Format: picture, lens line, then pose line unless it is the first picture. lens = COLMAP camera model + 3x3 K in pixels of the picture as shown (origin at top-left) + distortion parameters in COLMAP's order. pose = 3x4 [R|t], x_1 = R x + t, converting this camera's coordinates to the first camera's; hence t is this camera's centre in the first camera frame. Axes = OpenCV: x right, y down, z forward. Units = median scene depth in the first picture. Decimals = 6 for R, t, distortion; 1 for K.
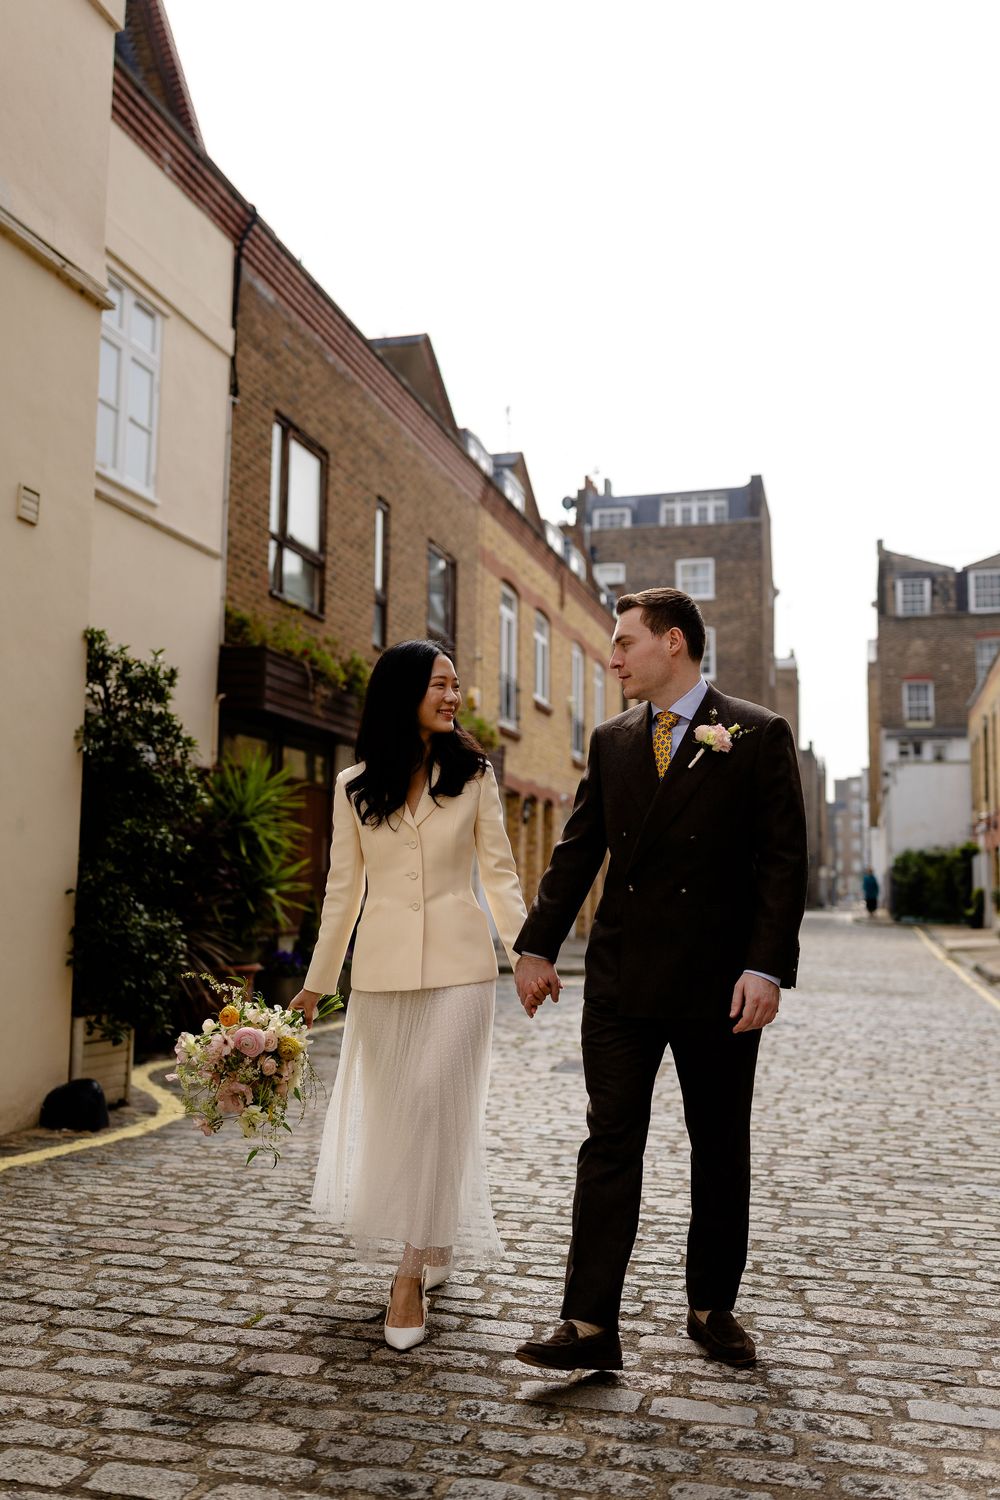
lens RADIAL K [[1446.2, 0, 500.0], [0, 1446.2, 750.0], [0, 0, 1]] dist [0.006943, -0.011858]
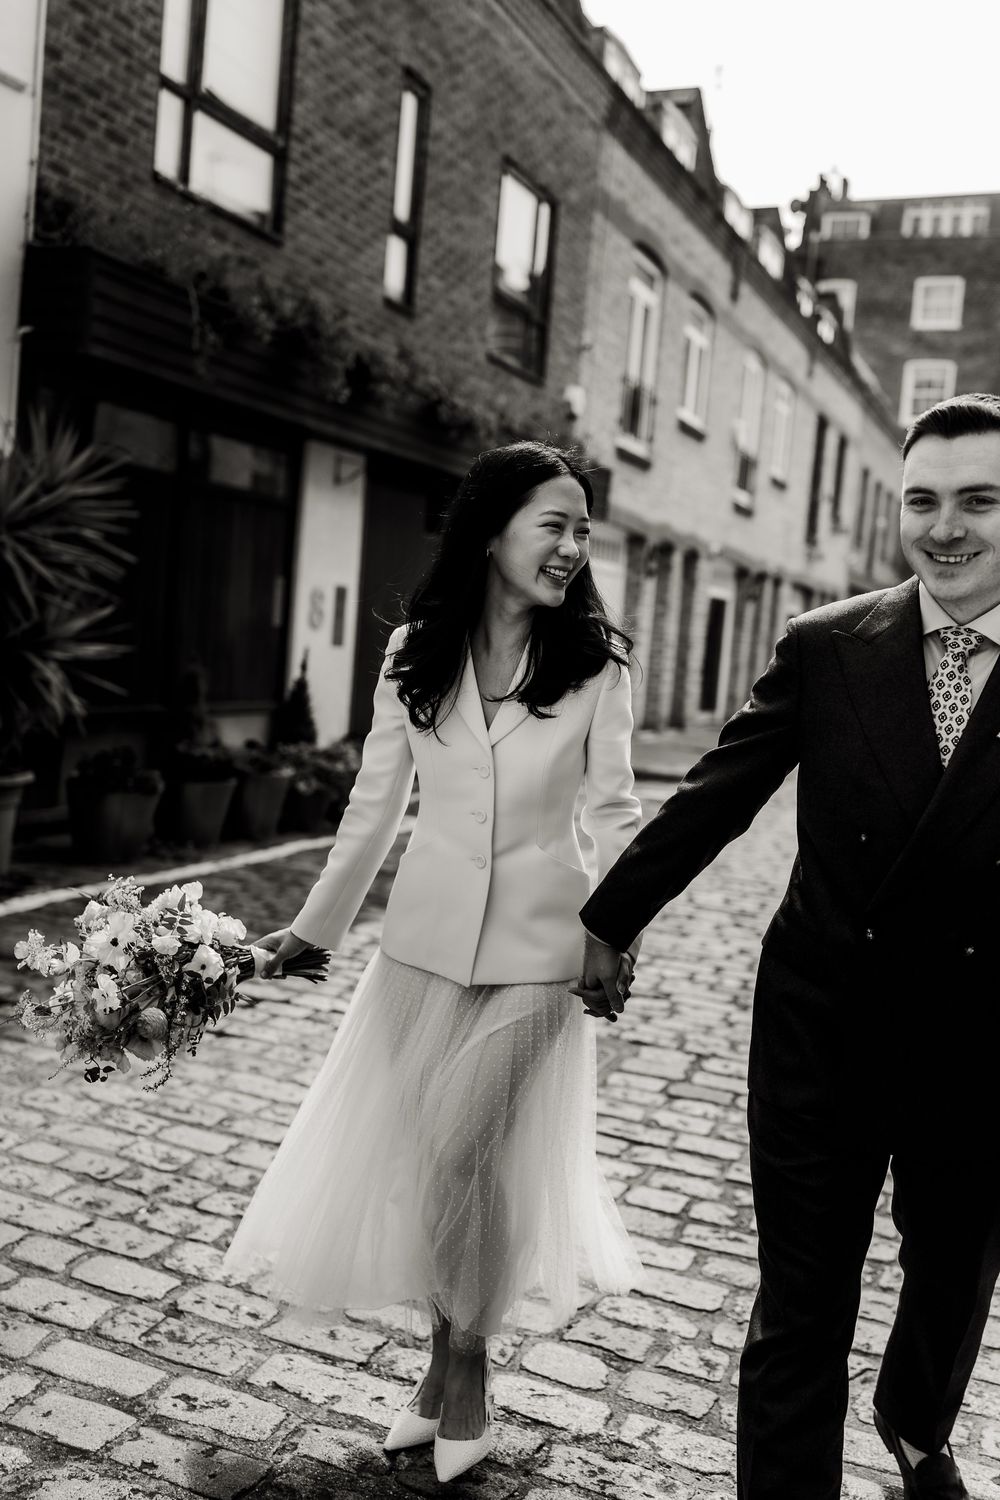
lens RADIAL K [[1446.2, 0, 500.0], [0, 1446.2, 750.0], [0, 0, 1]] dist [0.006943, -0.011858]
pose [[0.986319, 0.082872, -0.142500, 0.058702], [-0.057116, 0.982702, 0.176165, 0.009937], [0.154634, -0.165616, 0.973992, 0.222501]]
